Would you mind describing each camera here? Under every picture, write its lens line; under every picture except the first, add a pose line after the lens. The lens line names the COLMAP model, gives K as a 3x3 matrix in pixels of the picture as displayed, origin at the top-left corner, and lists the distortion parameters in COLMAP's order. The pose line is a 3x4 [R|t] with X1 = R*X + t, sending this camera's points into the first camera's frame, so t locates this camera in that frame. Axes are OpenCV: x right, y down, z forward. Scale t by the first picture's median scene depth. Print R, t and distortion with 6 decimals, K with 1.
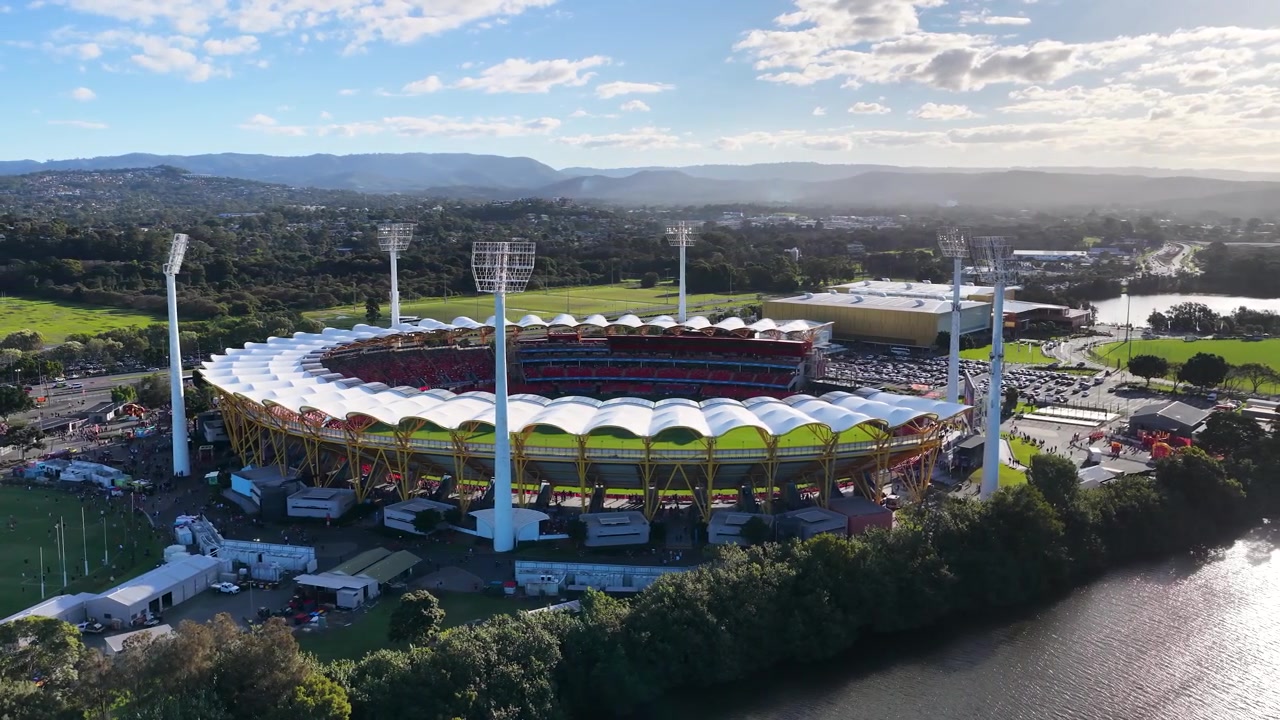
lens RADIAL K [[1111.4, 0, 638.8], [0, 1111.4, 360.8], [0, 0, 1]] dist [-0.002945, 0.019810]
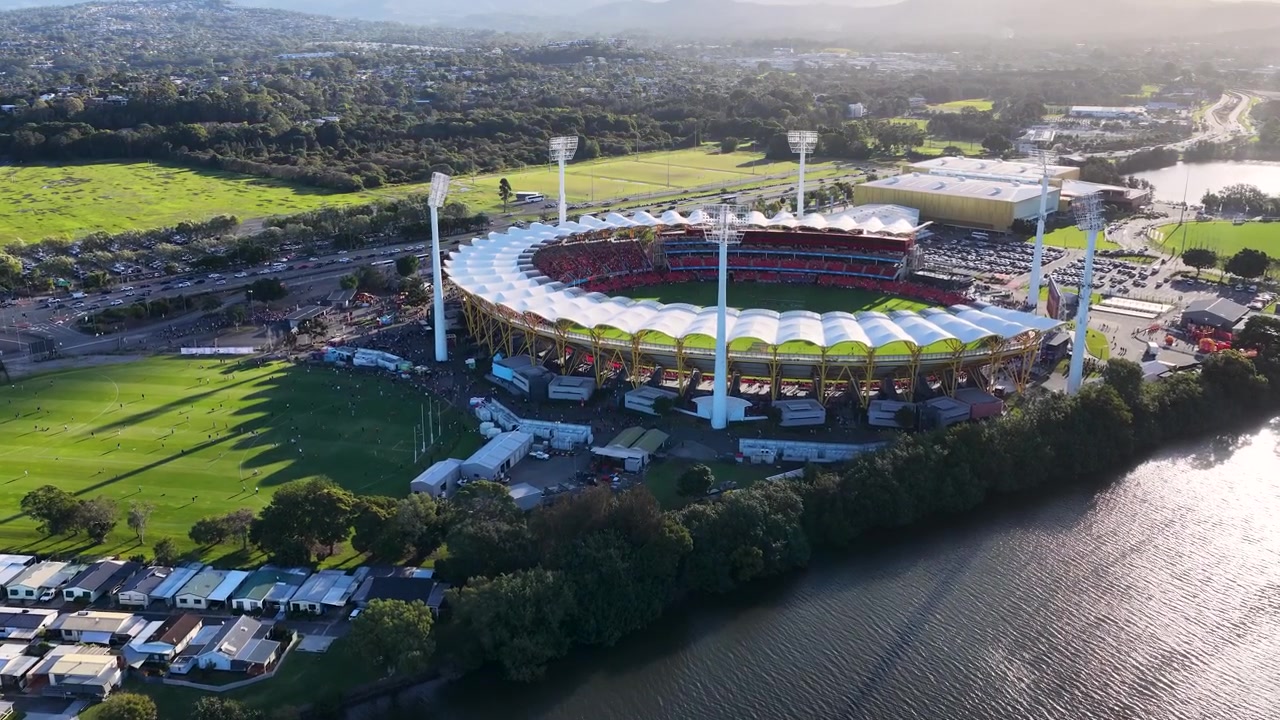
lens RADIAL K [[1111.4, 0, 638.8], [0, 1111.4, 360.8], [0, 0, 1]] dist [-0.002945, 0.019810]
pose [[0.999555, 0.008640, -0.028540, -0.098488], [-0.004182, 0.988261, 0.152718, -0.065765], [0.029524, -0.152531, 0.987858, -0.191296]]
